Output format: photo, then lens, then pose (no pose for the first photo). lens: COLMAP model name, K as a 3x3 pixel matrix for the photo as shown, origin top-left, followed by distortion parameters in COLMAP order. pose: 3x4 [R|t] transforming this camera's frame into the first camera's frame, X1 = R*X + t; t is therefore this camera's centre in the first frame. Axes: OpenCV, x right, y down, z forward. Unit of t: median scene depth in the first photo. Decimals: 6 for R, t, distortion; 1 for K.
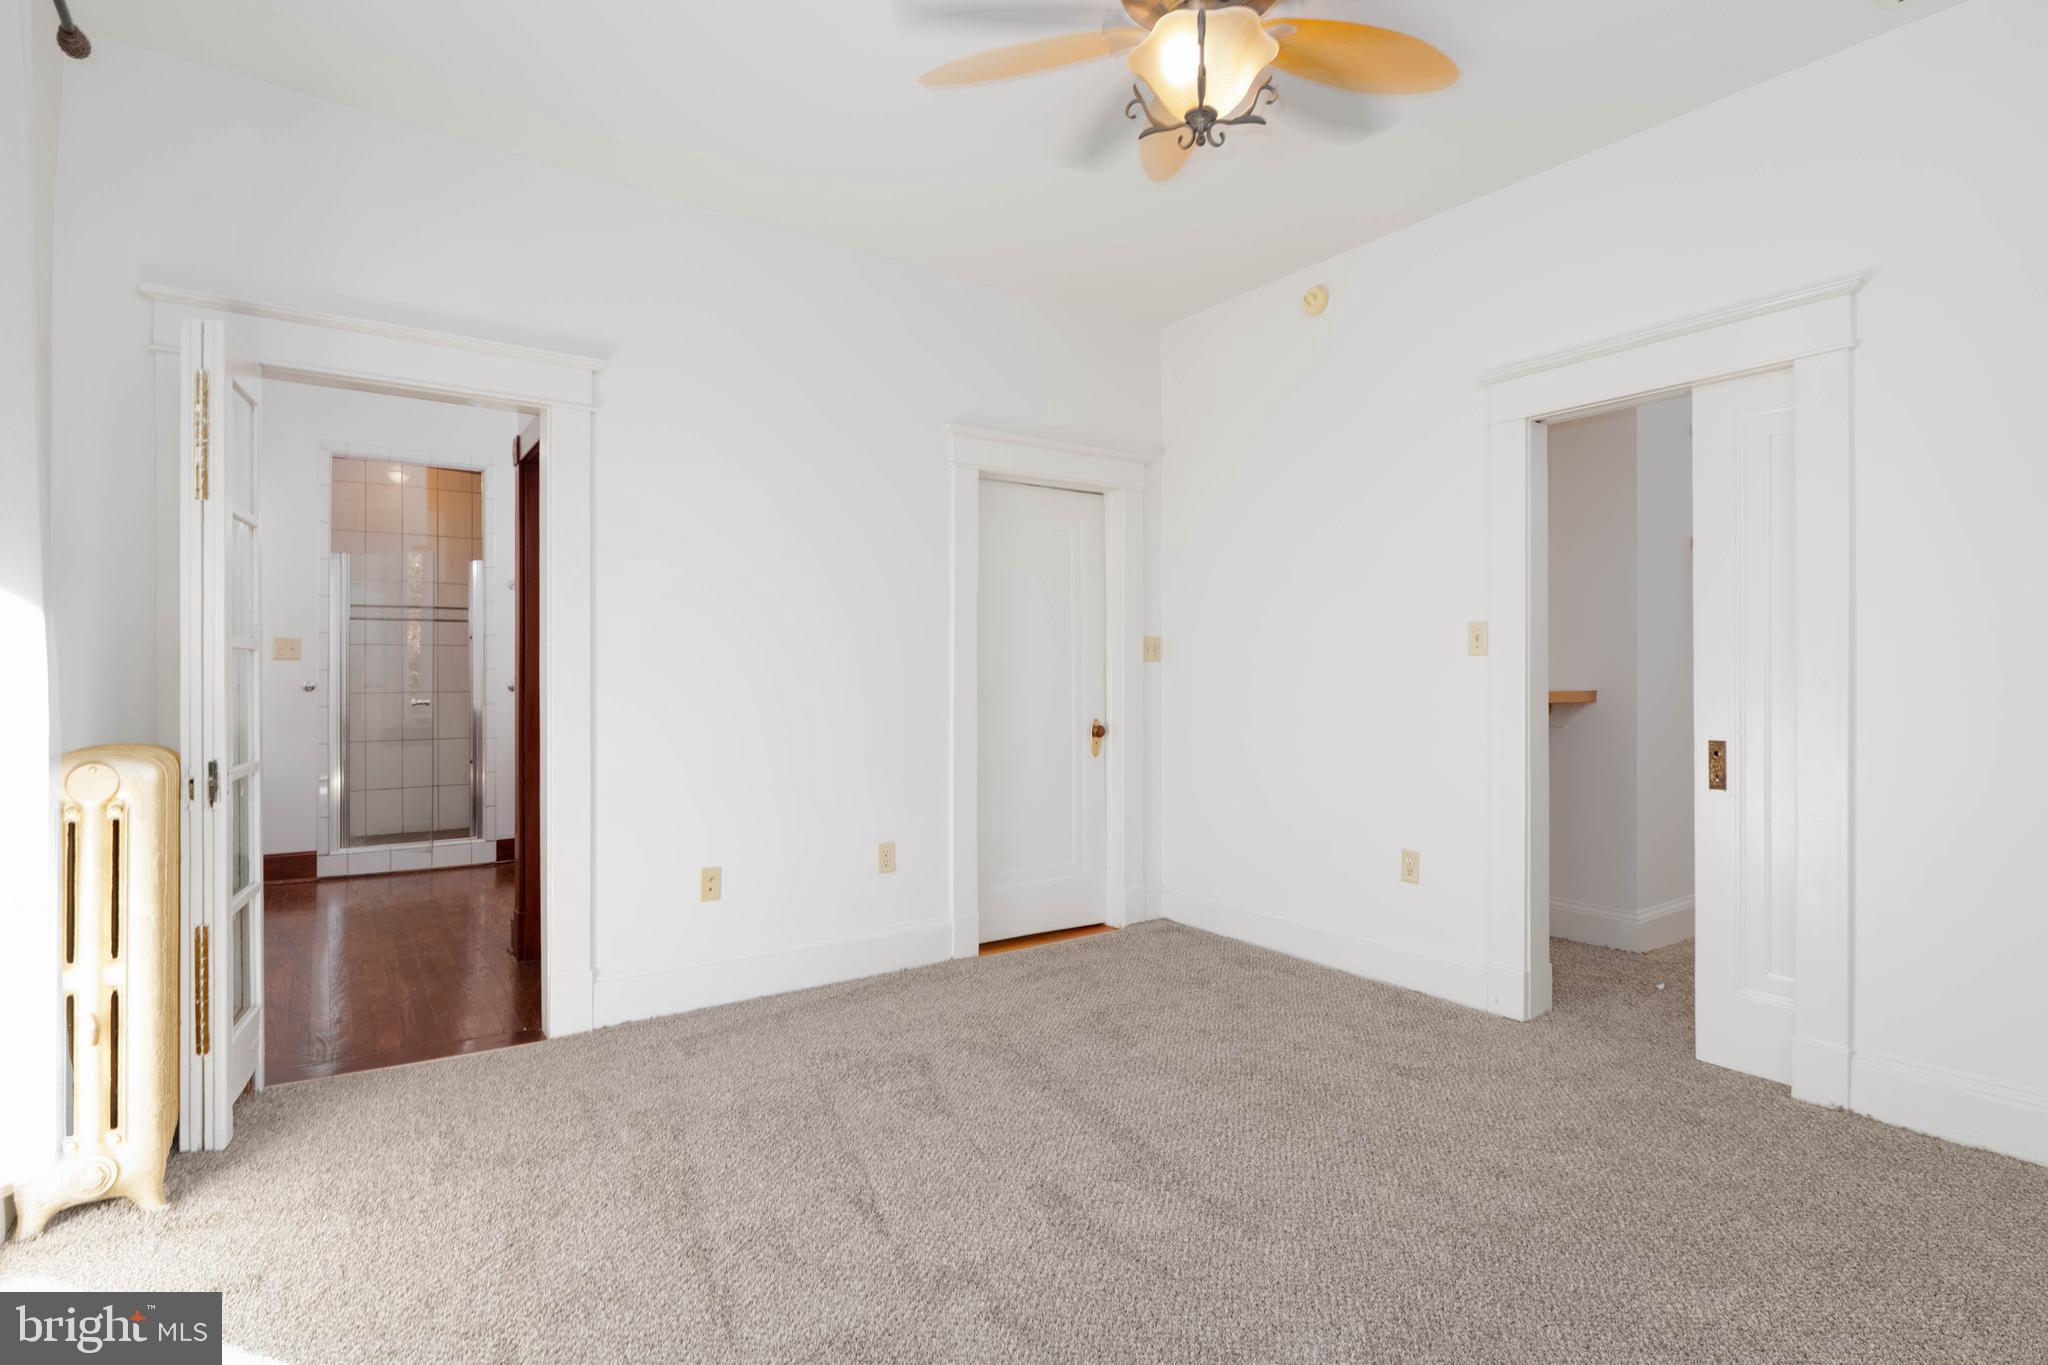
lens RADIAL K [[972.2, 0, 1030.9], [0, 972.2, 681.5], [0, 0, 1]] dist [0.008513, -0.009856]
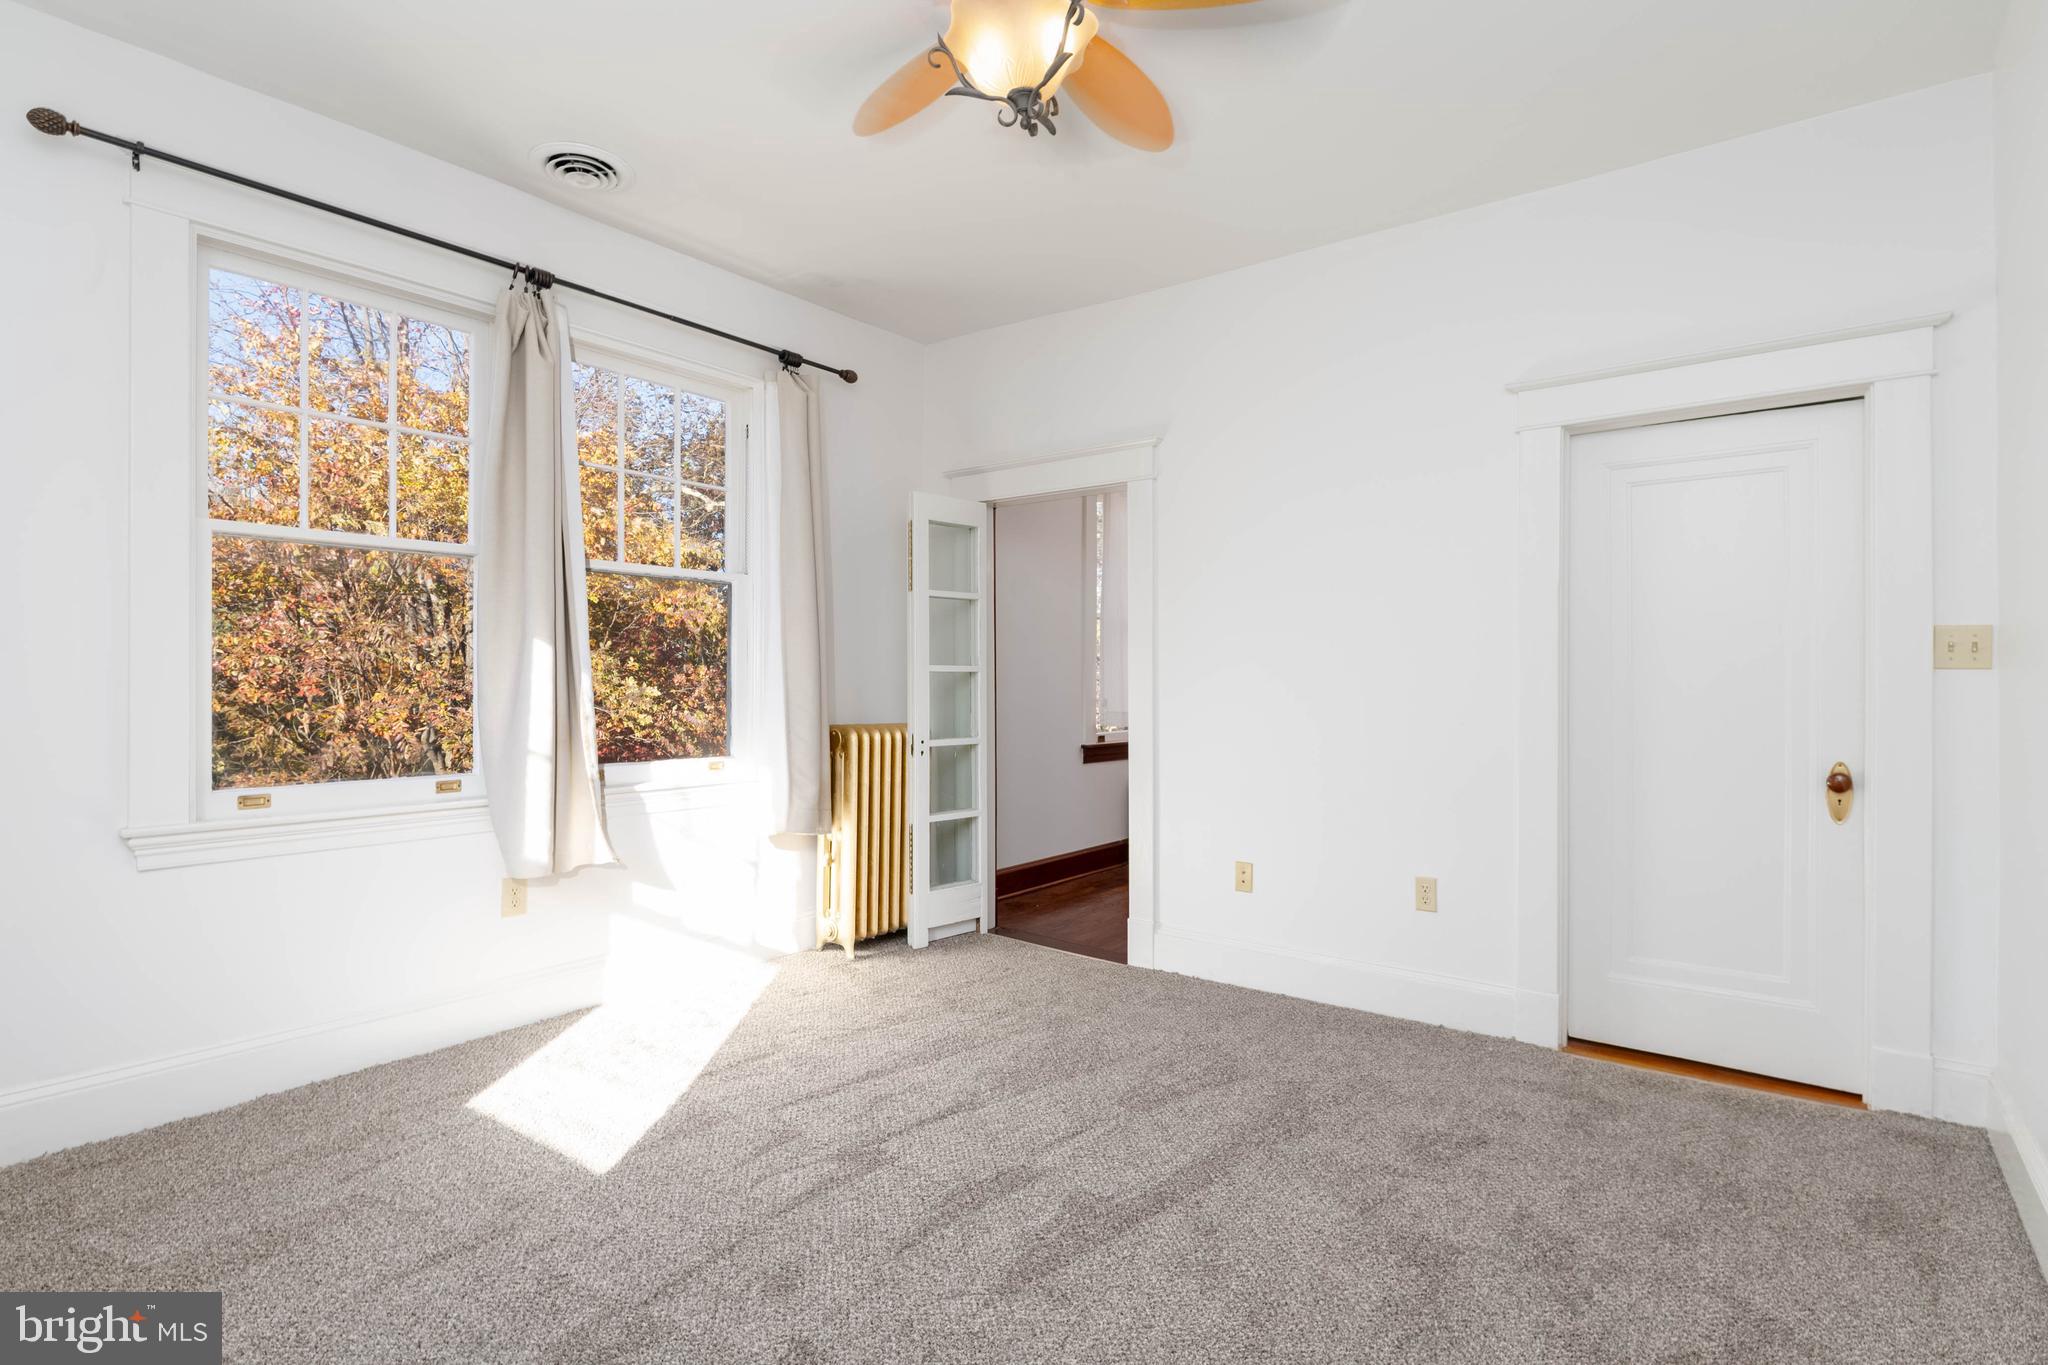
lens RADIAL K [[972.2, 0, 1030.9], [0, 972.2, 681.5], [0, 0, 1]] dist [0.008513, -0.009856]
pose [[0.355624, 0.006672, -0.934605, 0.598043], [-0.018051, 0.999837, 0.000269, -0.005267], [0.934455, 0.016775, 0.355687, 0.375584]]
